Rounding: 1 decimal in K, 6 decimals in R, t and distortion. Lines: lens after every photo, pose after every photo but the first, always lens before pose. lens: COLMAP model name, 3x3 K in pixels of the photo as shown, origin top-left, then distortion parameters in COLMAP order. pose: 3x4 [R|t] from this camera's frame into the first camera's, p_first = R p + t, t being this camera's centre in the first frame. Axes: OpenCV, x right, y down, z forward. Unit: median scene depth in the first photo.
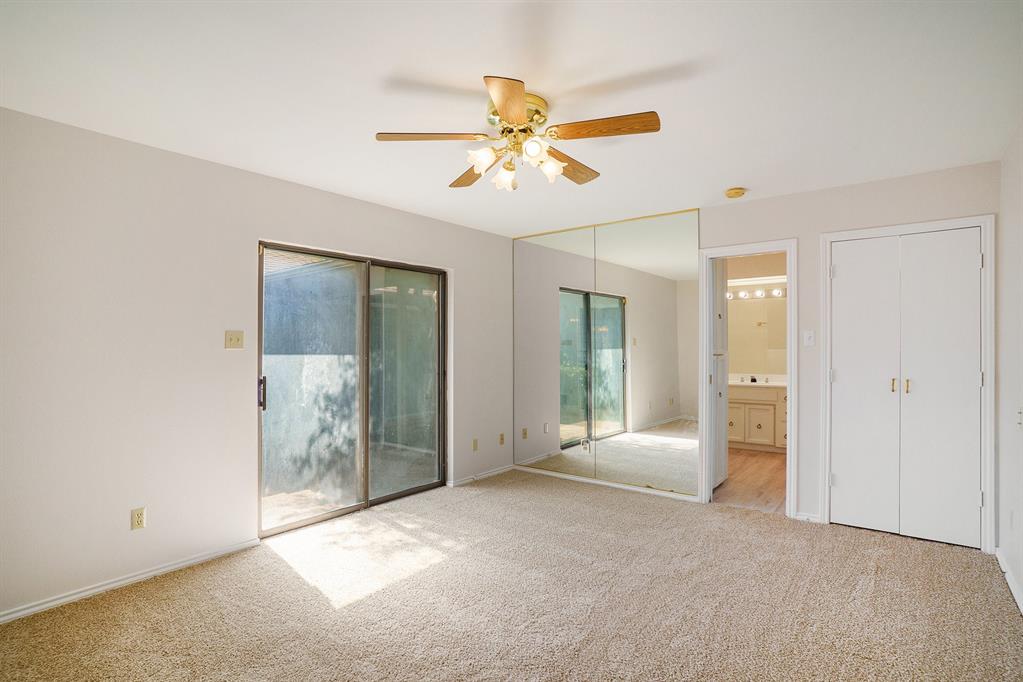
lens RADIAL K [[518.0, 0, 511.5], [0, 518.0, 341.0], [0, 0, 1]] dist [-0.048504, 0.000110]
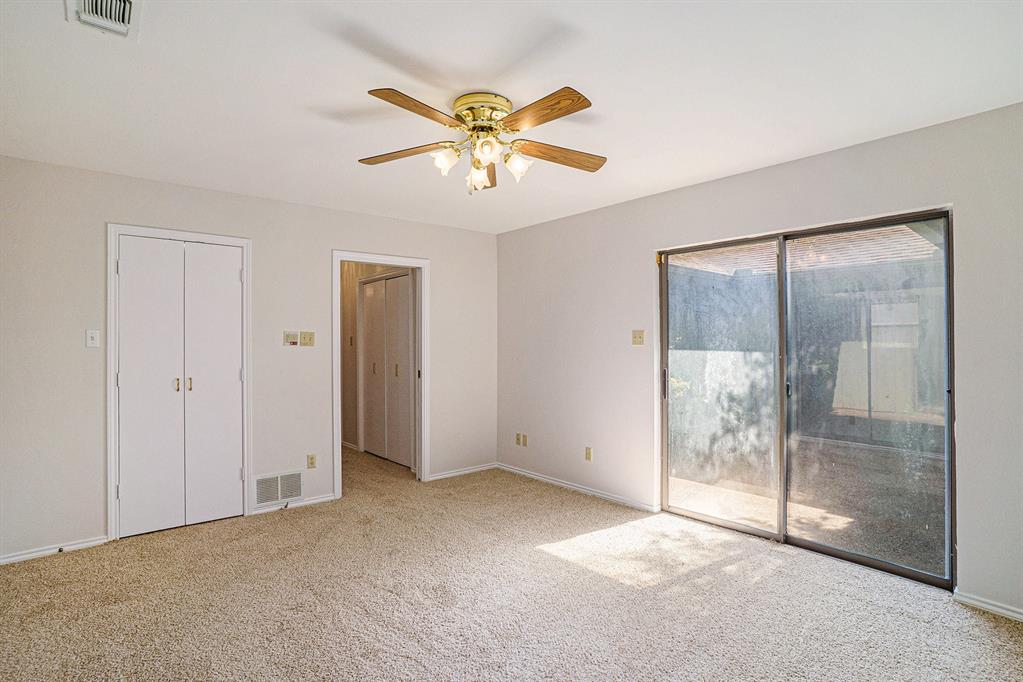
lens RADIAL K [[501.3, 0, 511.5], [0, 501.3, 341.0], [0, 0, 1]] dist [-0.000359, -0.000014]
pose [[-0.201101, -0.005507, -0.979555, 0.615156], [0.017259, 0.999809, -0.009164, 0.009671], [0.979418, -0.018749, -0.200968, 0.804685]]
